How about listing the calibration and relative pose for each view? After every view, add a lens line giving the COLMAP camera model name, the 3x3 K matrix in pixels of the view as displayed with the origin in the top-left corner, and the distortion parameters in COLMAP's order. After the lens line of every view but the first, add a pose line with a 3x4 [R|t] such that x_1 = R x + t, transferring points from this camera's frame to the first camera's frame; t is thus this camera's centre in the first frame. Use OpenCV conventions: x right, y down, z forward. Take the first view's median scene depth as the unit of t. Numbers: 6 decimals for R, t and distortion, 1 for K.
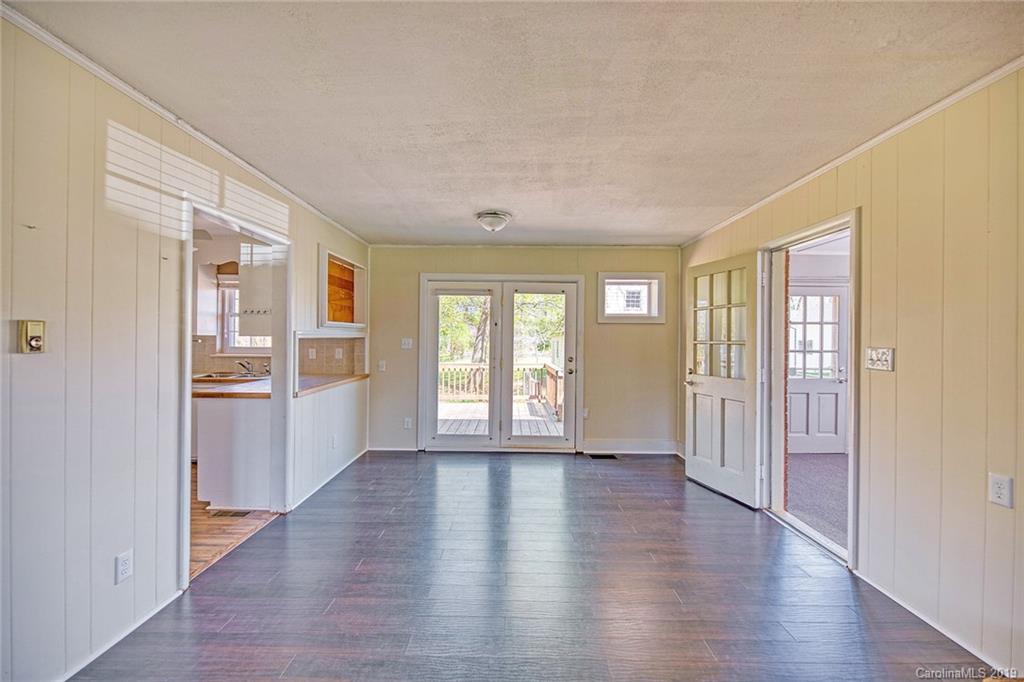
lens RADIAL K [[415.1, 0, 513.0], [0, 415.1, 339.3], [0, 0, 1]] dist [0.010146, -0.000027]
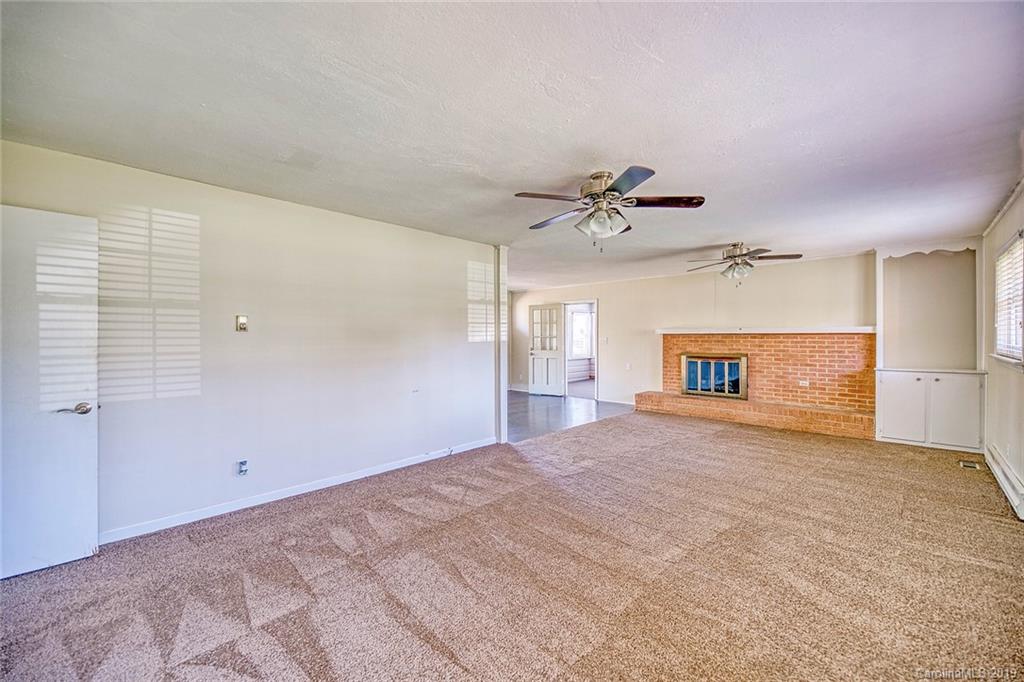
lens RADIAL K [[411.6, 0, 510.1], [0, 411.6, 338.7], [0, 0, 1]] dist [0.005125, -0.005076]
pose [[0.699063, -0.014325, 0.714917, -1.110545], [0.008065, 0.999894, 0.012150, -0.010376], [-0.715015, -0.002728, 0.699104, -0.464765]]
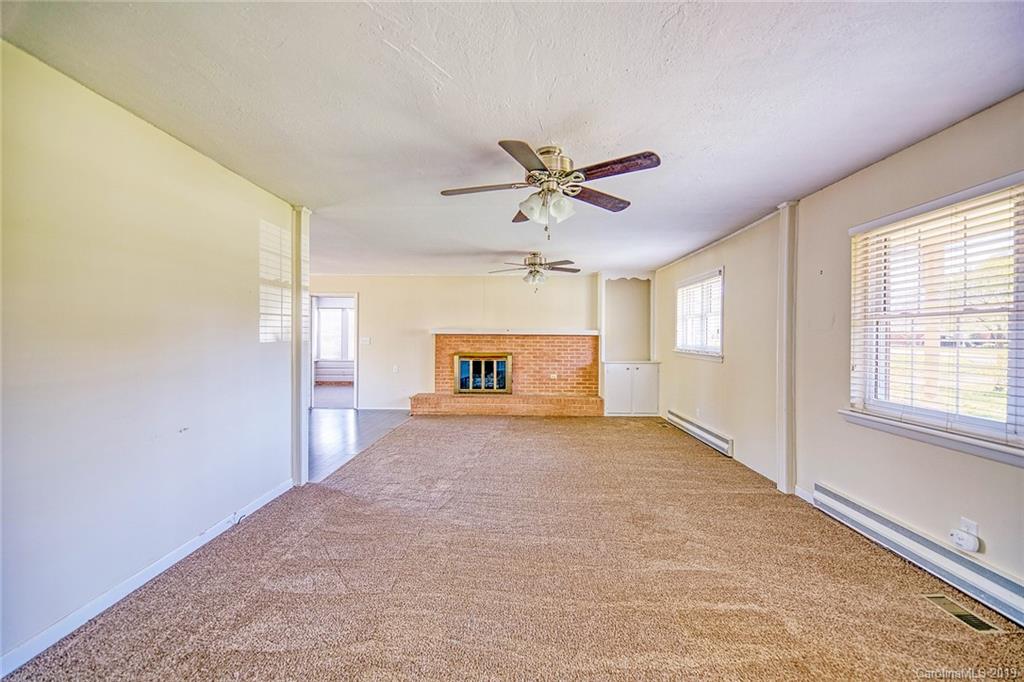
lens RADIAL K [[411.6, 0, 510.1], [0, 411.6, 338.7], [0, 0, 1]] dist [0.005125, -0.005076]
pose [[0.028740, -0.012973, 0.999503, -1.110775], [-0.006758, 0.999890, 0.013172, -0.009152], [-0.999564, -0.007133, 0.028649, -0.113752]]
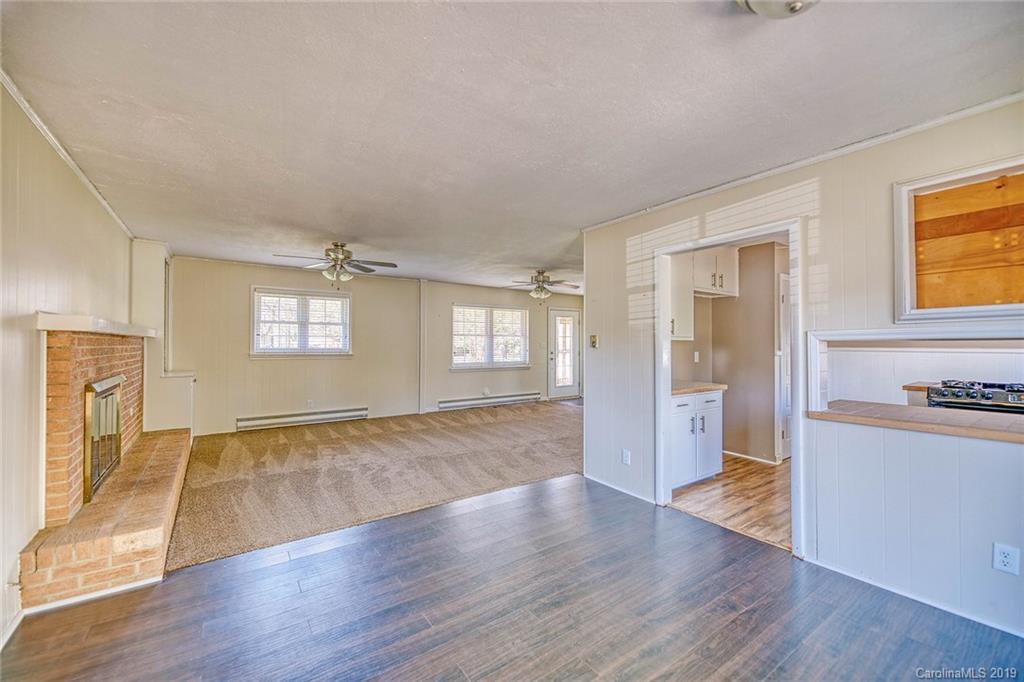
lens RADIAL K [[411.6, 0, 510.1], [0, 411.6, 338.7], [0, 0, 1]] dist [0.005125, -0.005076]
pose [[-0.814552, -0.016956, -0.579842, 0.251198], [-0.008672, 0.999817, -0.017054, 0.007833], [0.580025, -0.008863, -0.814550, 0.877705]]
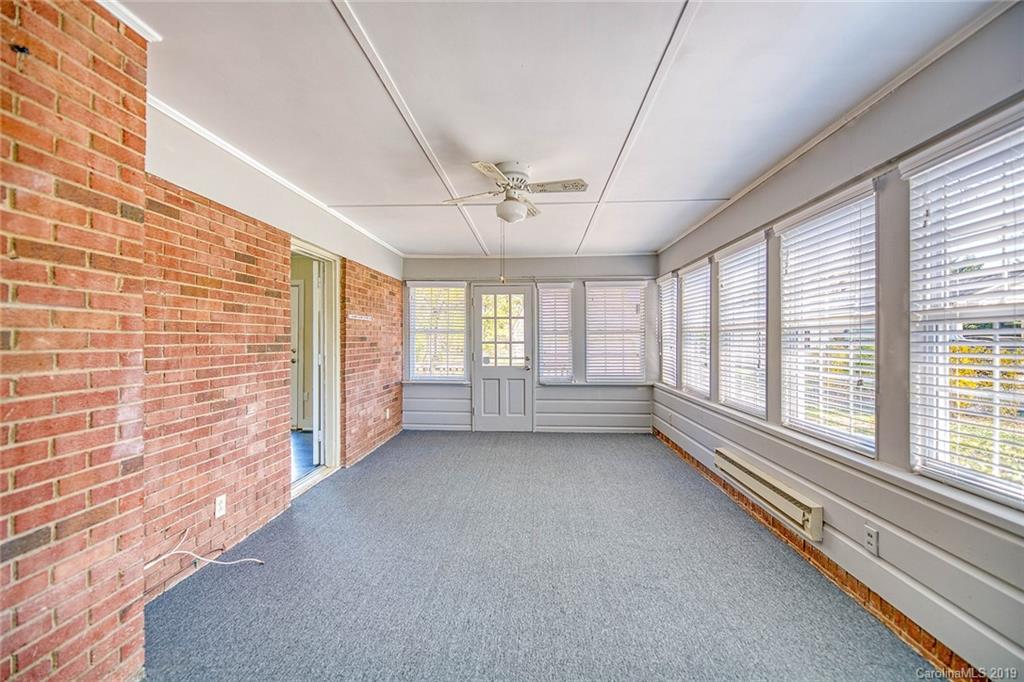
lens RADIAL K [[411.6, 0, 510.1], [0, 411.6, 338.7], [0, 0, 1]] dist [0.005125, -0.005076]
pose [[0.997854, -0.009220, -0.064833, 0.842225], [0.009285, 0.999957, 0.000698, 0.018573], [0.064824, -0.001298, 0.997896, -0.133322]]
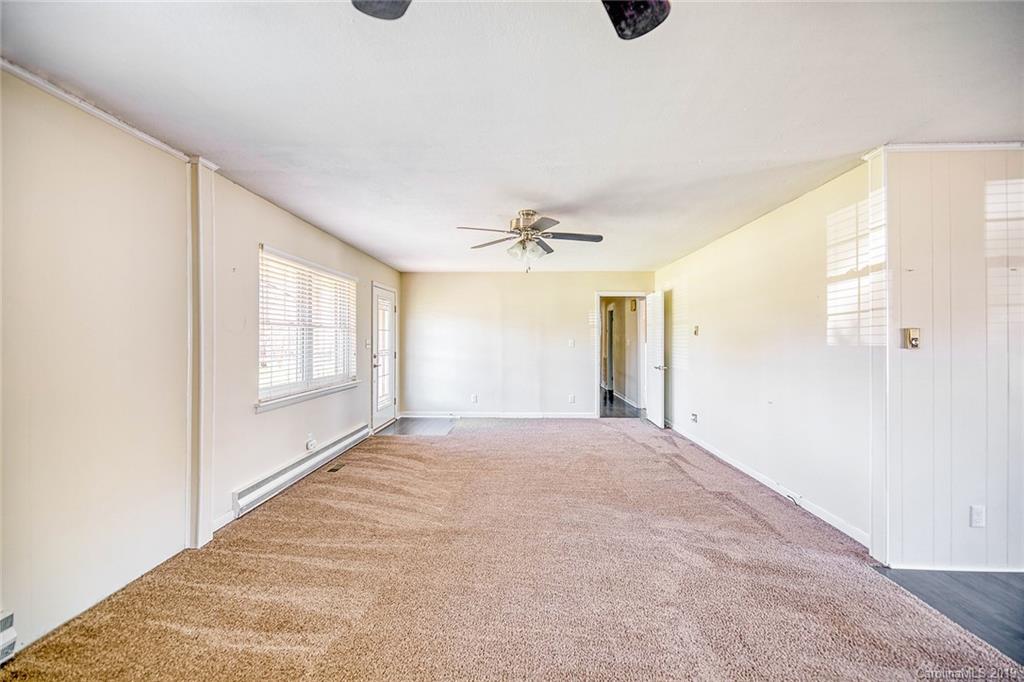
lens RADIAL K [[411.6, 0, 510.1], [0, 411.6, 338.7], [0, 0, 1]] dist [0.005125, -0.005076]
pose [[-0.037160, -0.012473, -0.999231, 0.152349], [0.002115, 0.999919, -0.012560, 0.003375], [0.999307, -0.002580, -0.037131, -0.149820]]
